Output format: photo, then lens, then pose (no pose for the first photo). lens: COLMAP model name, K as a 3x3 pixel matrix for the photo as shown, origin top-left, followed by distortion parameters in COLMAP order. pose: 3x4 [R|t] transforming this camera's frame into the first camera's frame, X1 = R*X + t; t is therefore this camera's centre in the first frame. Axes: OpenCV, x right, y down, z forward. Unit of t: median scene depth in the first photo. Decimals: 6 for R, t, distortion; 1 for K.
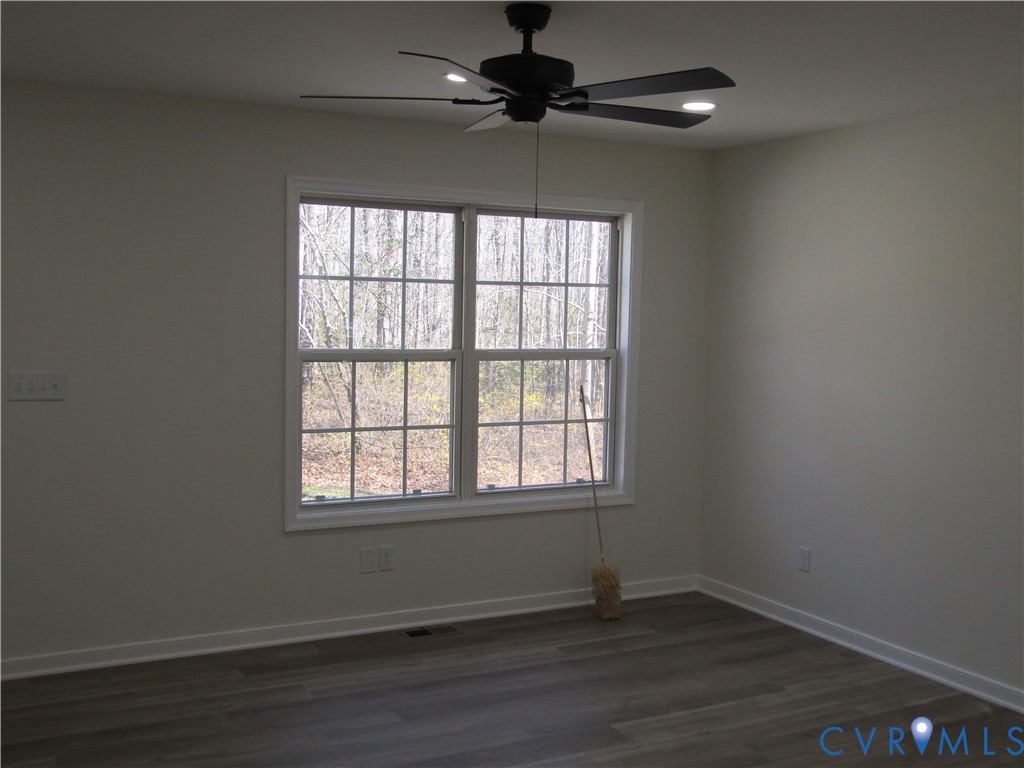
lens RADIAL K [[1122.8, 0, 509.8], [0, 1122.8, 385.2], [0, 0, 1]] dist [-0.000930, 0.000000]
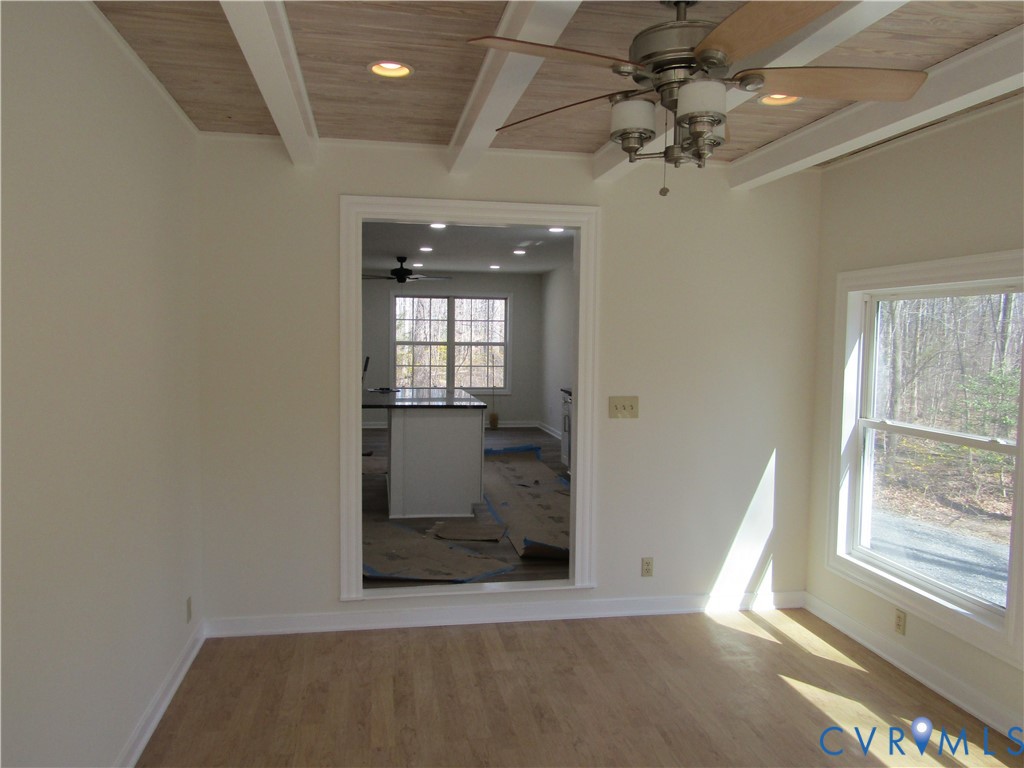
lens RADIAL K [[767.6, 0, 513.5], [0, 767.6, 383.7], [0, 0, 1]] dist [0.000062, 0.000000]
pose [[0.949062, 0.012582, -0.314837, 0.809077], [-0.016625, 0.999810, -0.010160, 0.105412], [0.314650, 0.014877, 0.949091, -0.992256]]
